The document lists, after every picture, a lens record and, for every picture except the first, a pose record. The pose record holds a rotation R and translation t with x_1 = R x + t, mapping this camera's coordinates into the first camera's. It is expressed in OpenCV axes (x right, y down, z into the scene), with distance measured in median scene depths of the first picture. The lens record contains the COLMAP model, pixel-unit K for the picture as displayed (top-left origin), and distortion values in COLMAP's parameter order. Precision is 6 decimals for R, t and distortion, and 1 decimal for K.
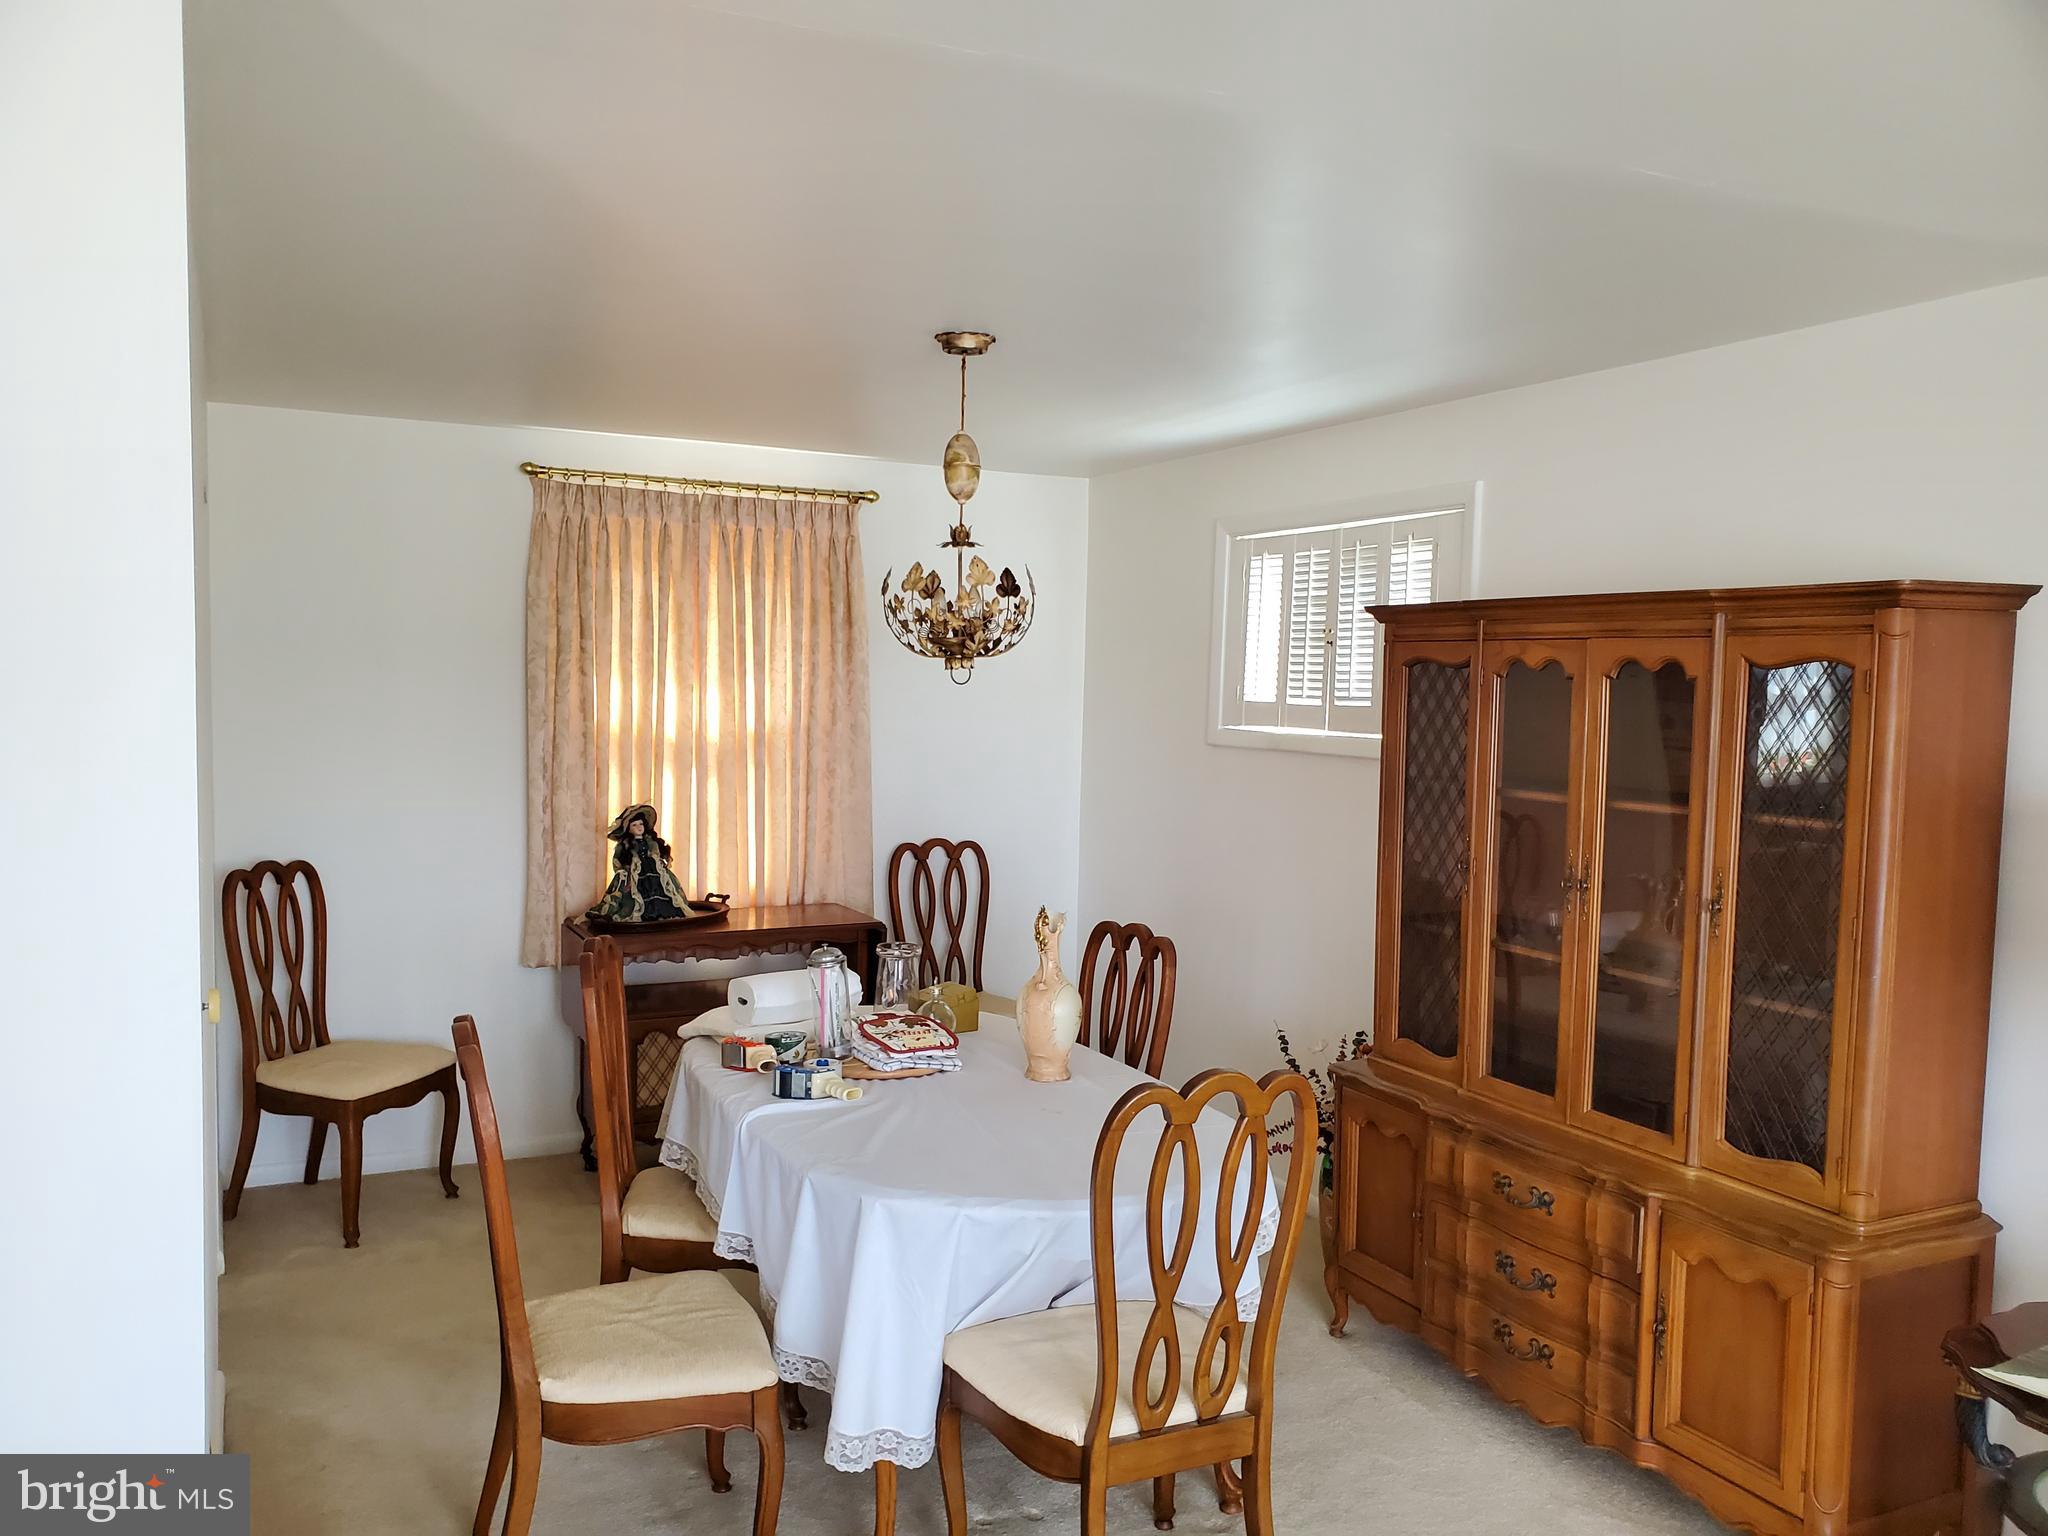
lens RADIAL K [[1546.7, 0, 1024.0], [0, 1546.7, 768.0], [0, 0, 1]] dist [0.031263, -0.000751]
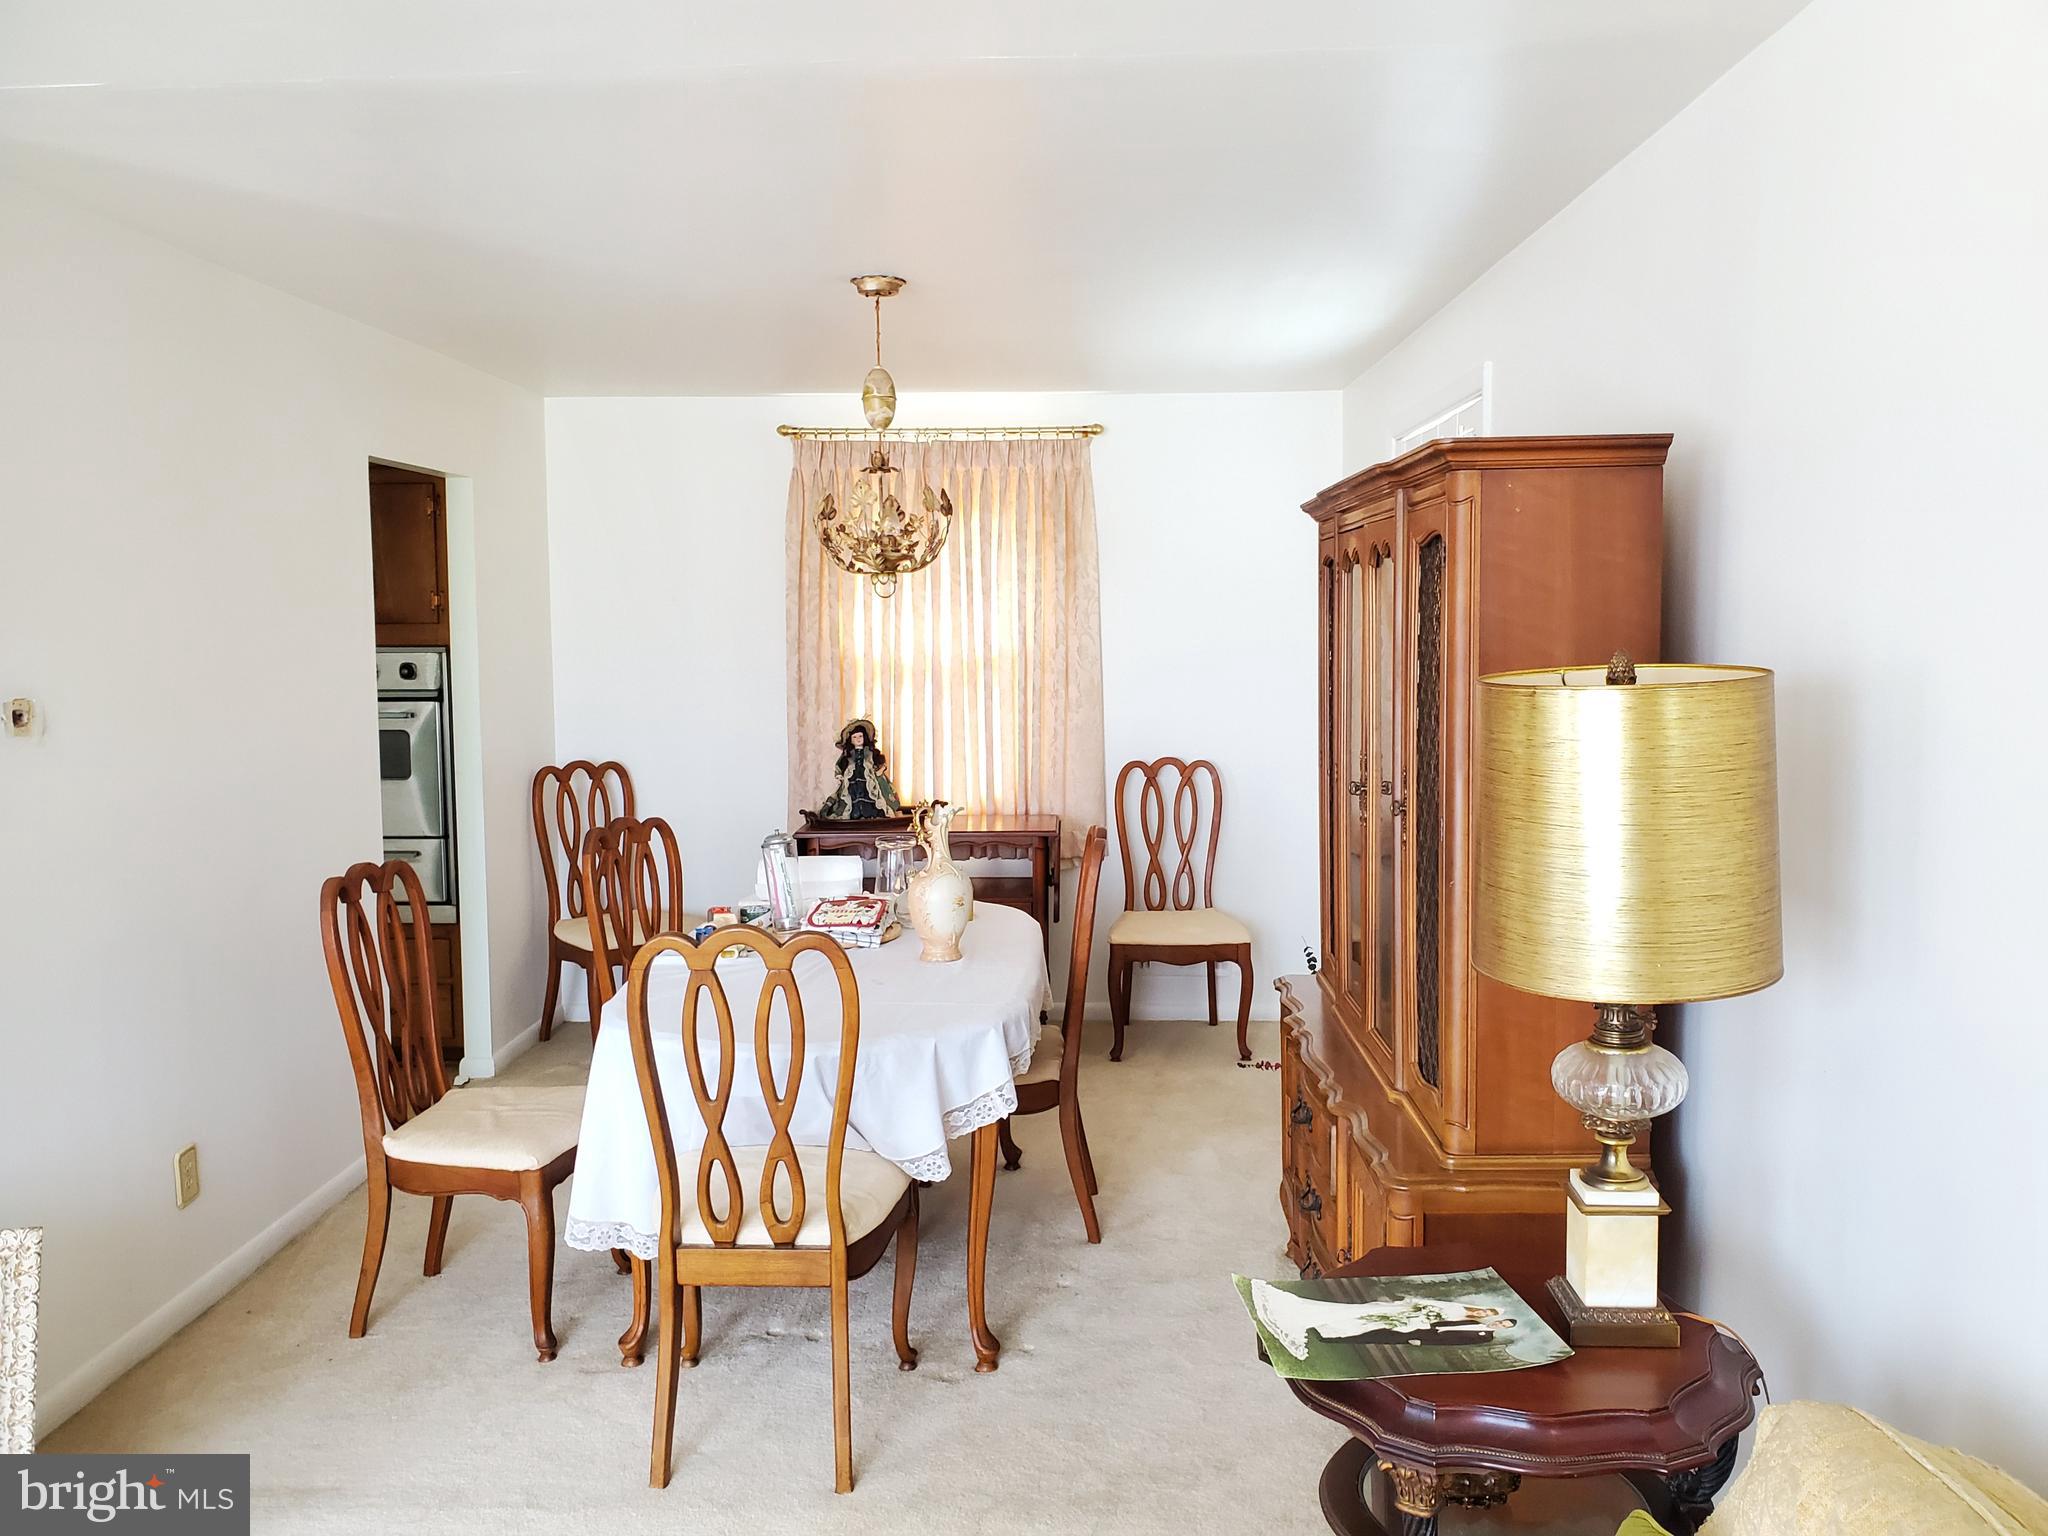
lens RADIAL K [[1544.3, 0, 1025.1], [0, 1544.3, 730.5], [0, 0, 1]] dist [0.089168, -0.000146]
pose [[0.887409, 0.007708, -0.460919, 0.389562], [-0.002939, 0.999934, 0.011064, 0.019591], [0.460974, -0.008463, 0.887373, 0.046411]]
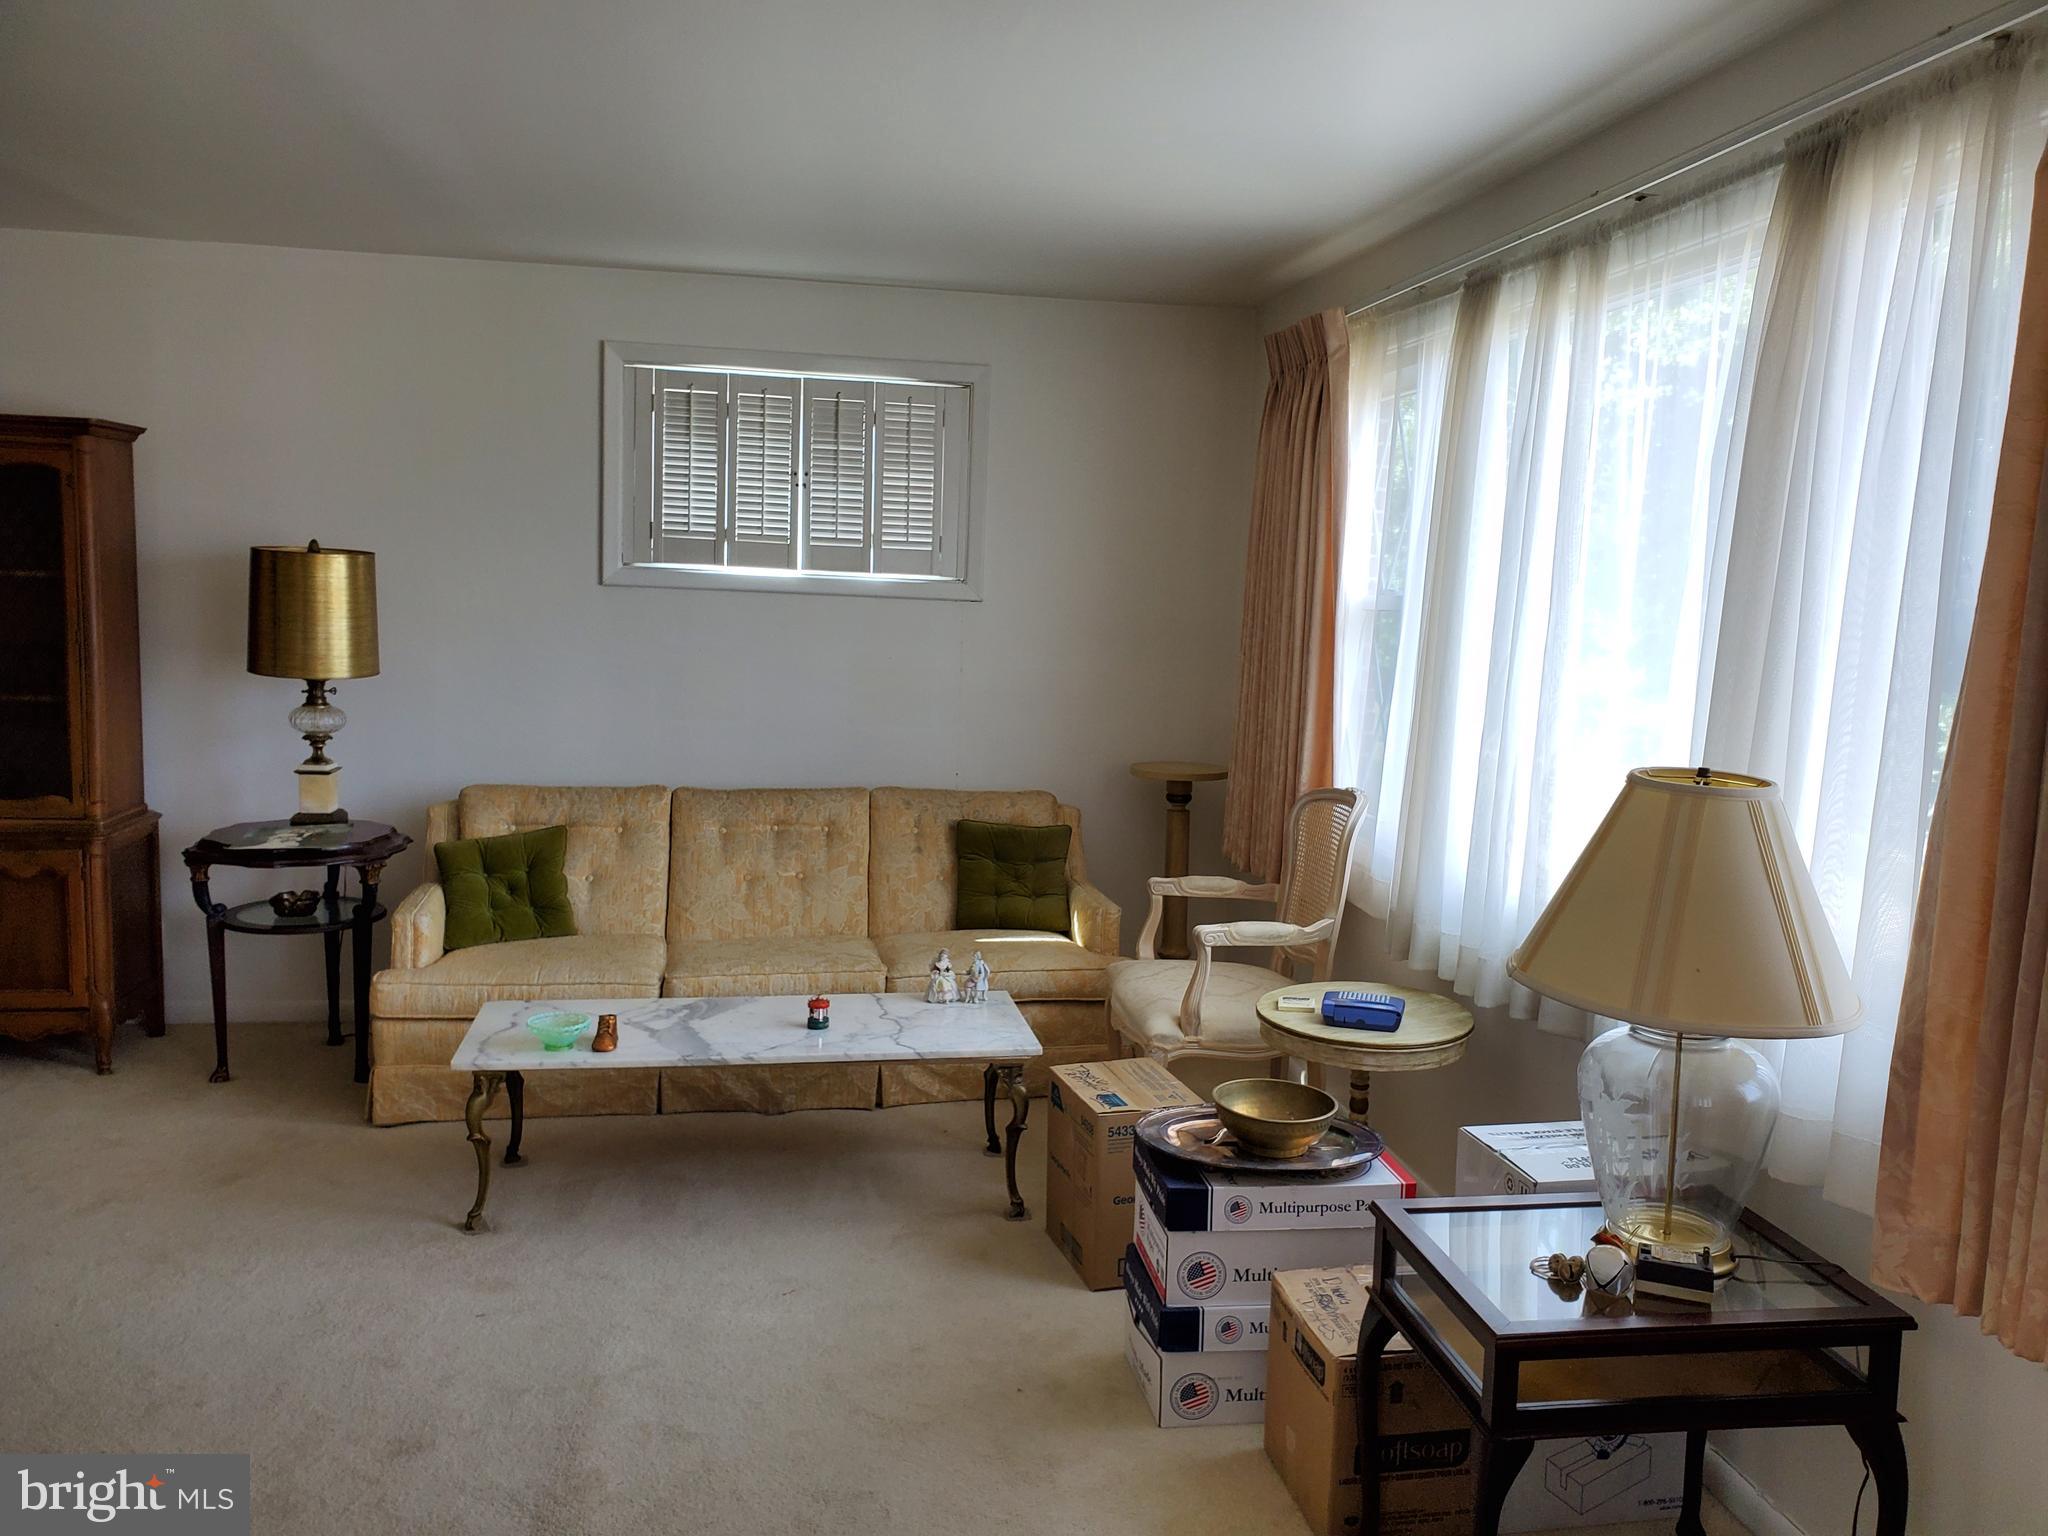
lens RADIAL K [[1546.7, 0, 1024.0], [0, 1546.7, 768.0], [0, 0, 1]] dist [0.031263, -0.000751]
pose [[0.286283, -0.137179, 0.948274, -0.396345], [0.053254, 0.990446, 0.127202, 0.044955], [-0.956664, 0.014084, 0.290853, -0.214322]]
